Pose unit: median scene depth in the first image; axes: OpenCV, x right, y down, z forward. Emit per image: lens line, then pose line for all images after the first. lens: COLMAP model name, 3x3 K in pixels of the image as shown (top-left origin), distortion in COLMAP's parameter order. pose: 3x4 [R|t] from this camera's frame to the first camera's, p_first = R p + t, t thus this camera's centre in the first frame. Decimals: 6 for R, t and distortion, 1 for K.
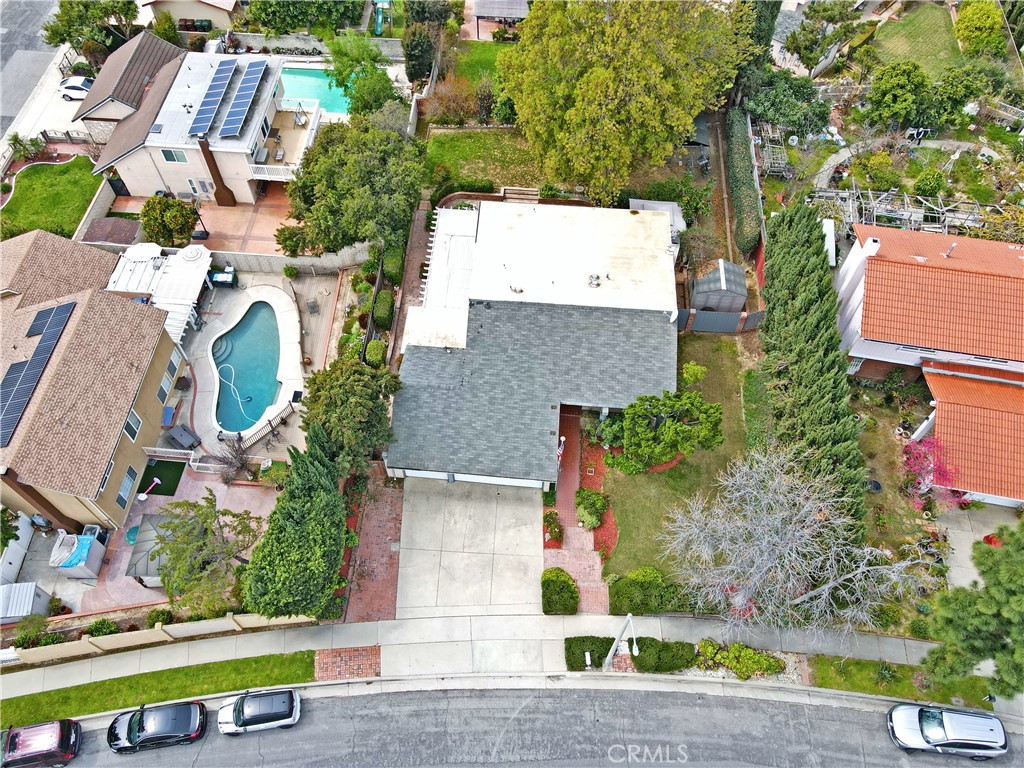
lens RADIAL K [[748.8, 0, 469.2], [0, 748.8, 463.8], [0, 0, 1]] dist [-0.000693, 0.024872]
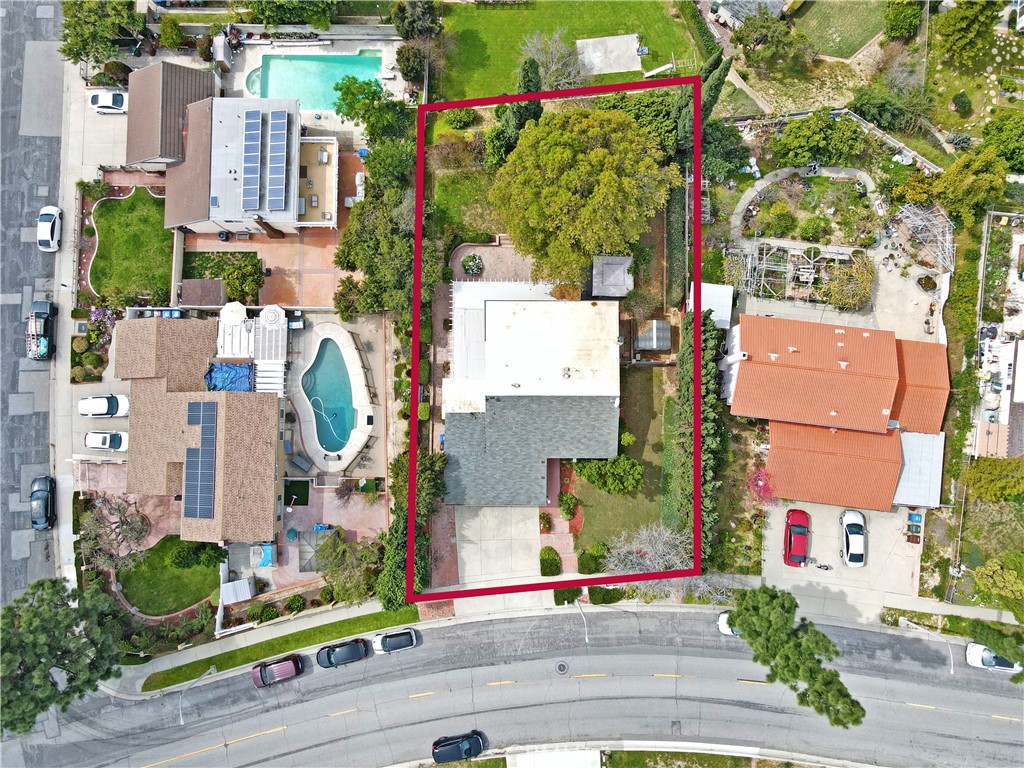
lens RADIAL K [[748.8, 0, 515.2], [0, 748.8, 385.7], [0, 0, 1]] dist [-0.000693, 0.024872]
pose [[0.995504, -0.083333, 0.045027, -0.006473], [0.053493, 0.886930, 0.458795, -0.962094], [-0.078168, -0.454324, 0.887400, -0.359935]]
